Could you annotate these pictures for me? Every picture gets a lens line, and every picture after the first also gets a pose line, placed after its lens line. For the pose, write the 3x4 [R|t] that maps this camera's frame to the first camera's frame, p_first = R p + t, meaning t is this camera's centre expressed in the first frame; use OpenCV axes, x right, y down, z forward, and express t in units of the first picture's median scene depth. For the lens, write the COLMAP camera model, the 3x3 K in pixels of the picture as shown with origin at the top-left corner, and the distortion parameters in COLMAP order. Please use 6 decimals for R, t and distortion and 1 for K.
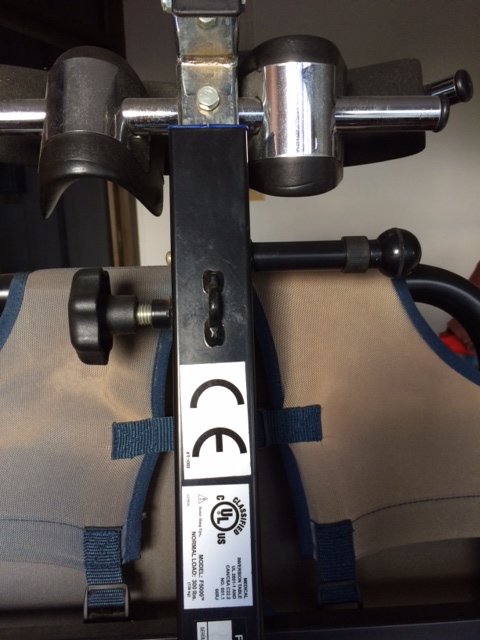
lens RADIAL K [[559.0, 0, 240.0], [0, 559.0, 320.0], [0, 0, 1]] dist [0.092700, -0.141883]
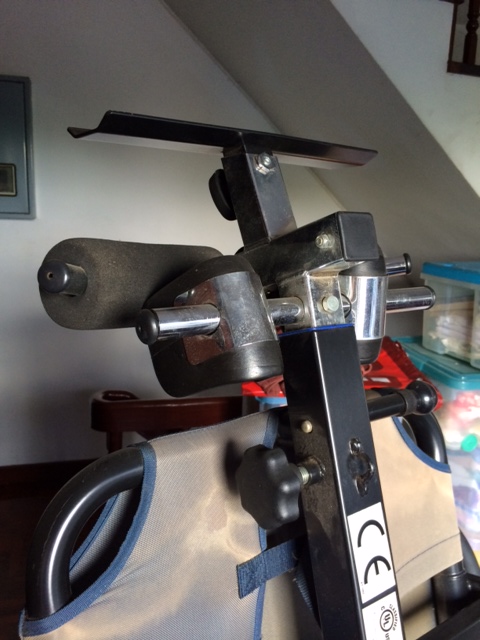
lens RADIAL K [[559.0, 0, 240.0], [0, 559.0, 320.0], [0, 0, 1]] dist [0.092700, -0.141883]
pose [[0.833332, -0.045280, 0.550915, -0.965992], [0.061212, 0.998069, -0.010560, -0.356049], [-0.549373, 0.042523, 0.834495, 0.015254]]
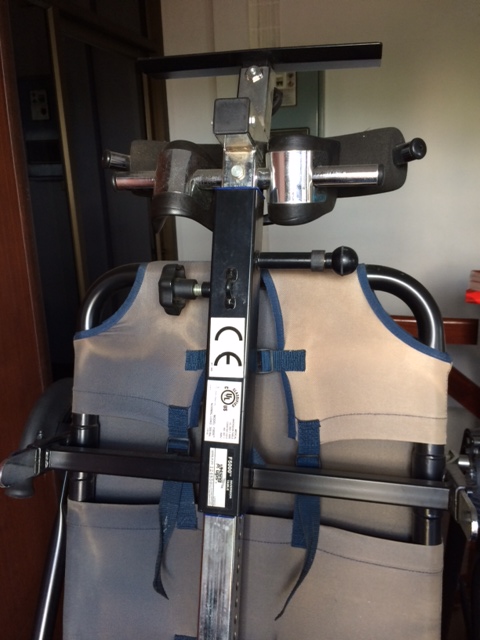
lens RADIAL K [[559.0, 0, 240.0], [0, 559.0, 320.0], [0, 0, 1]] dist [0.092700, -0.141883]
pose [[0.960030, 0.064877, -0.272274, 0.473049], [-0.052227, 0.997203, 0.053460, -0.016456], [0.274981, -0.037103, 0.960734, -0.744718]]
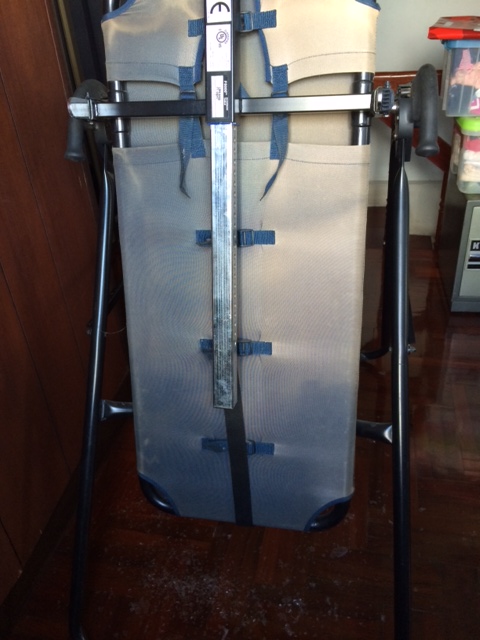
lens RADIAL K [[559.0, 0, 240.0], [0, 559.0, 320.0], [0, 0, 1]] dist [0.092700, -0.141883]
pose [[0.967523, 0.089803, -0.236292, 0.768535], [-0.004576, 0.940836, 0.338830, 0.652069], [0.252741, -0.326745, 0.910692, -1.781228]]
